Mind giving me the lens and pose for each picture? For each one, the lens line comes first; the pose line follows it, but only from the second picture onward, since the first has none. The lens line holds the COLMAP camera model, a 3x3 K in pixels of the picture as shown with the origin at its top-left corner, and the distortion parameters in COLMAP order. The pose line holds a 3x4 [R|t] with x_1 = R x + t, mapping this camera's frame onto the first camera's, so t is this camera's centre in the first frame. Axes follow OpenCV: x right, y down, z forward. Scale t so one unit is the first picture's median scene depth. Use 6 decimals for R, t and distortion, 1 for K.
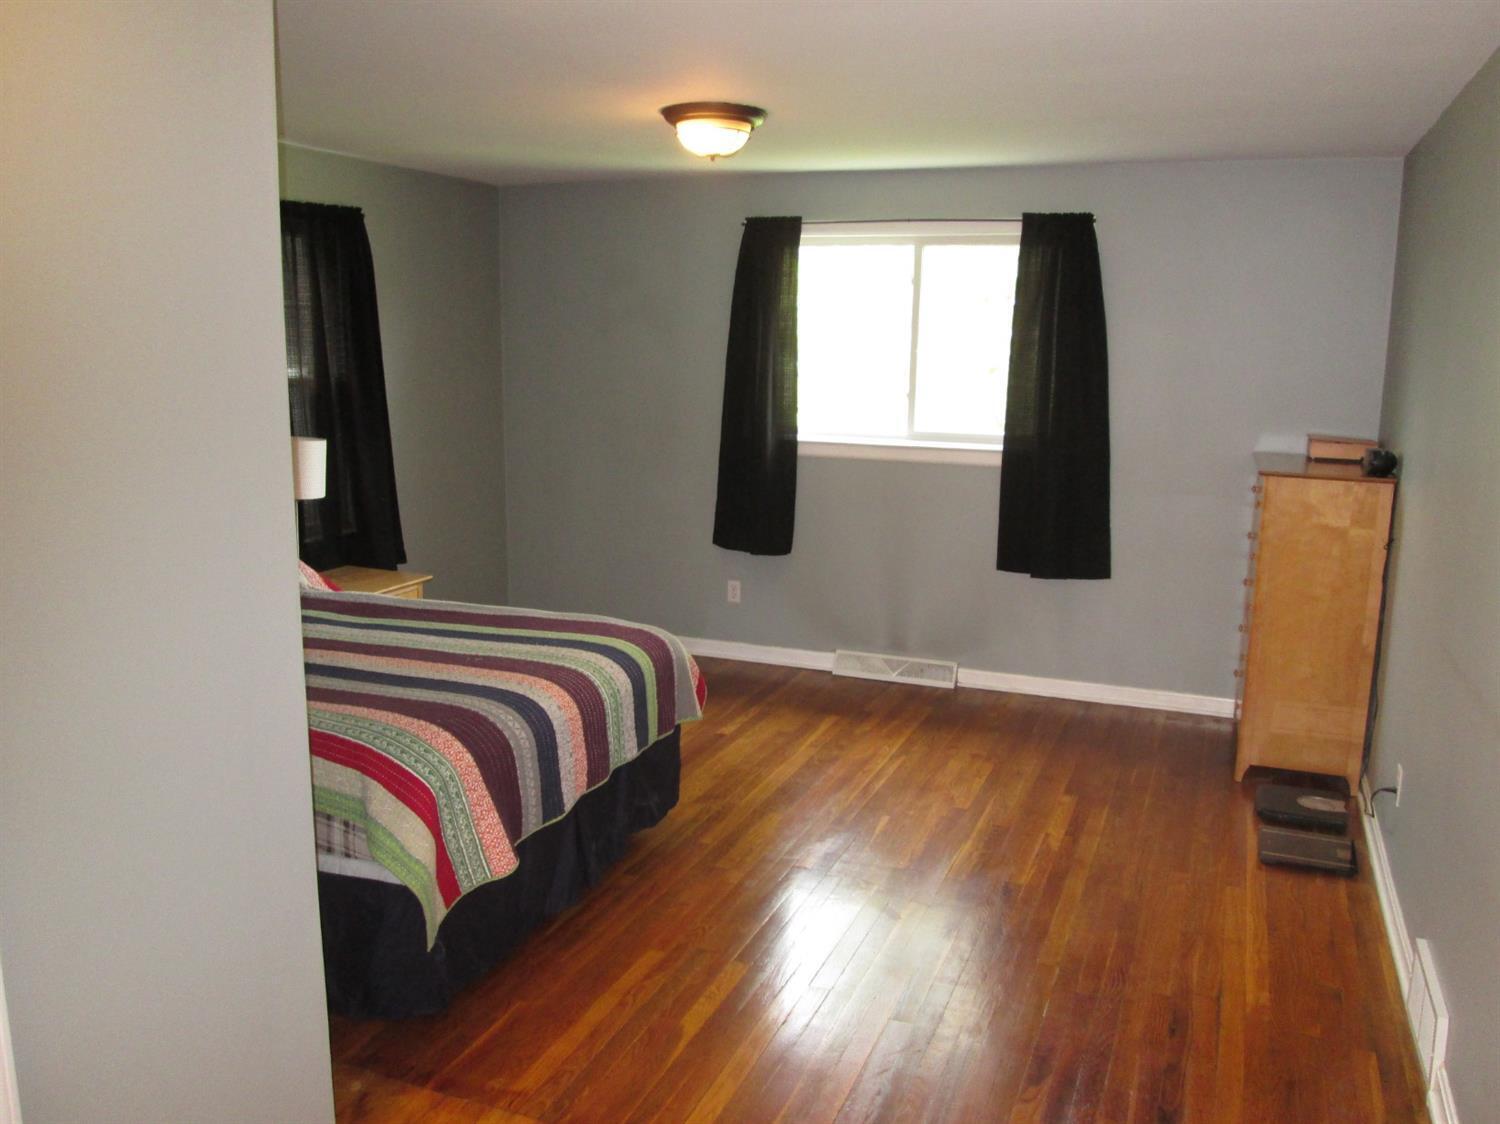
lens RADIAL K [[1239.0, 0, 748.9], [0, 1239.0, 563.7], [0, 0, 1]] dist [-0.056946, 0.029316]
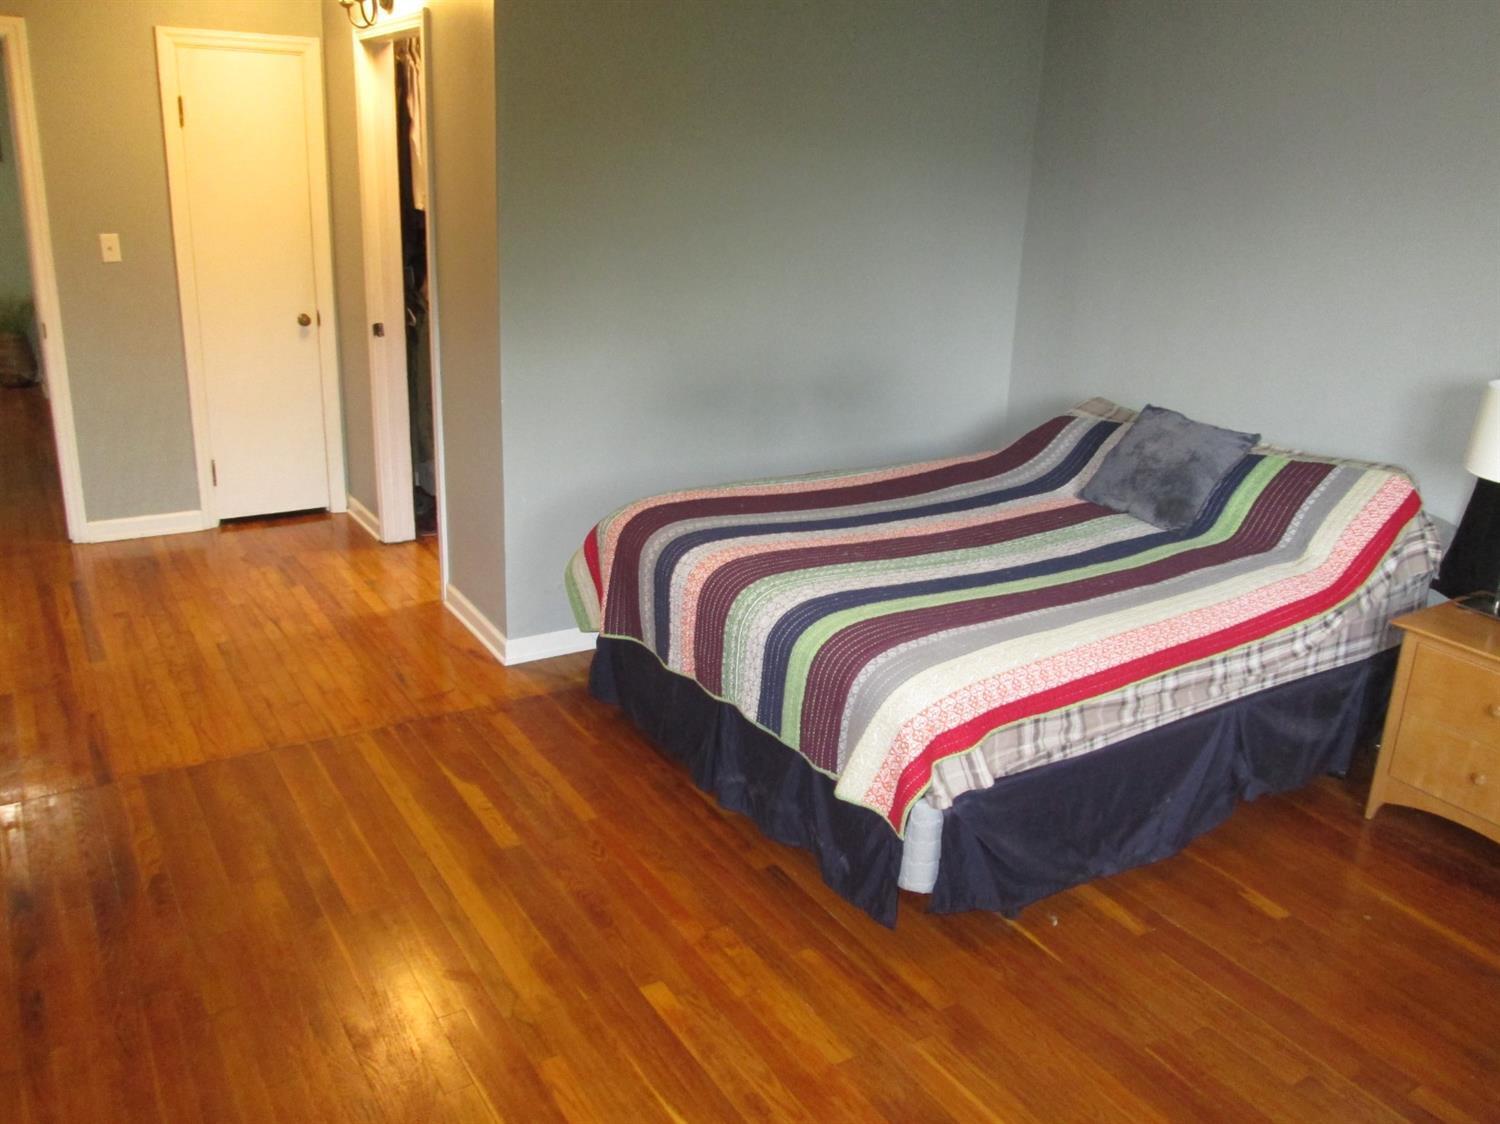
lens RADIAL K [[1239.0, 0, 747.2], [0, 1239.0, 559.5], [0, 0, 1]] dist [-0.056946, 0.029316]
pose [[-0.596347, 0.241208, -0.765630, 0.565902], [-0.176082, 0.891250, 0.417933, -0.310176], [0.783177, 0.384047, -0.489022, 1.520913]]
